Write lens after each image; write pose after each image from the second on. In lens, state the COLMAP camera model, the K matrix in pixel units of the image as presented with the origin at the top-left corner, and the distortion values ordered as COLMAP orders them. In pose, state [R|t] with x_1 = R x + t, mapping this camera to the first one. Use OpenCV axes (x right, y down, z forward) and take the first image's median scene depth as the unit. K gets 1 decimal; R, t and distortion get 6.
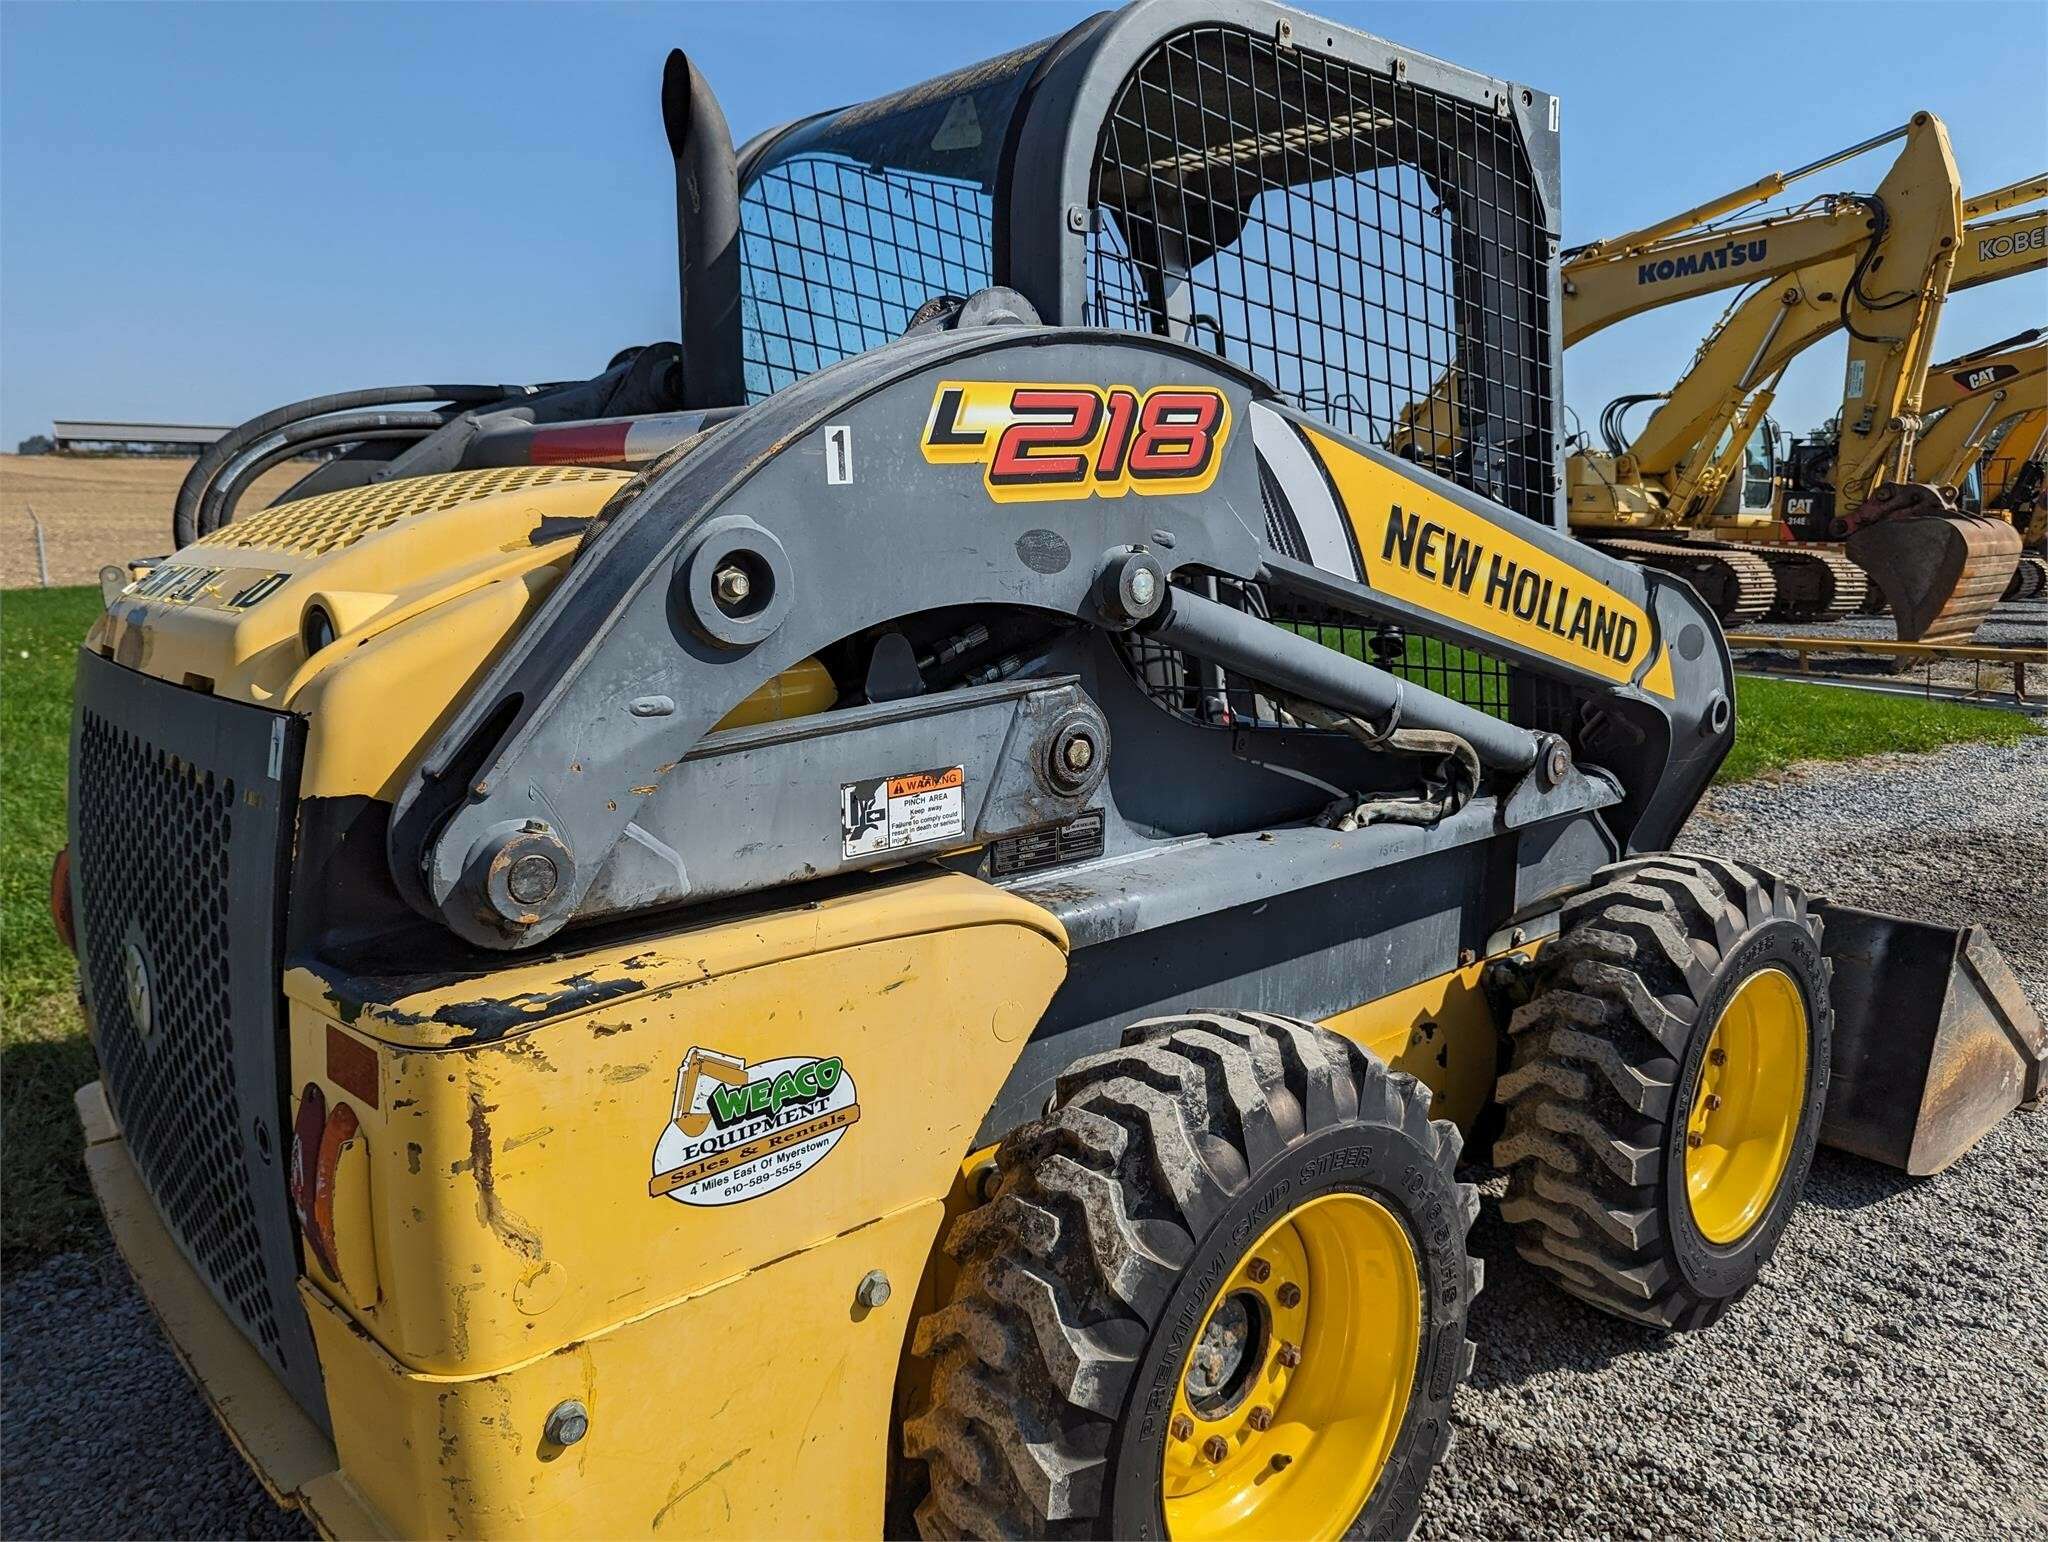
lens RADIAL K [[1494.6, 0, 1033.8], [0, 1494.6, 744.4], [0, 0, 1]] dist [0.050431, -0.043727]
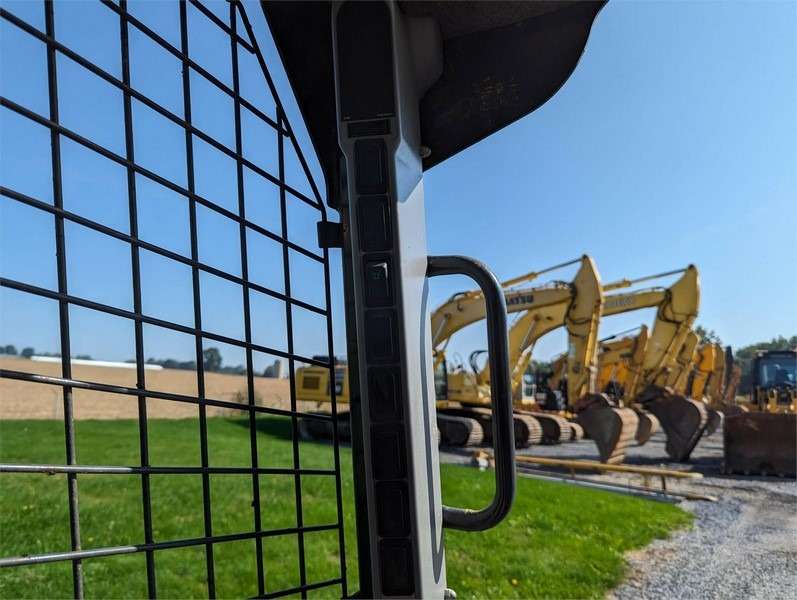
lens RADIAL K [[593.4, 0, 400.9], [0, 593.4, 267.8], [0, 0, 1]] dist [-0.022979, 0.000822]
pose [[0.963487, 0.088712, 0.252632, 0.054807], [0.002588, 0.940390, -0.340088, -0.277232], [-0.267742, 0.328324, 0.905824, 1.050646]]
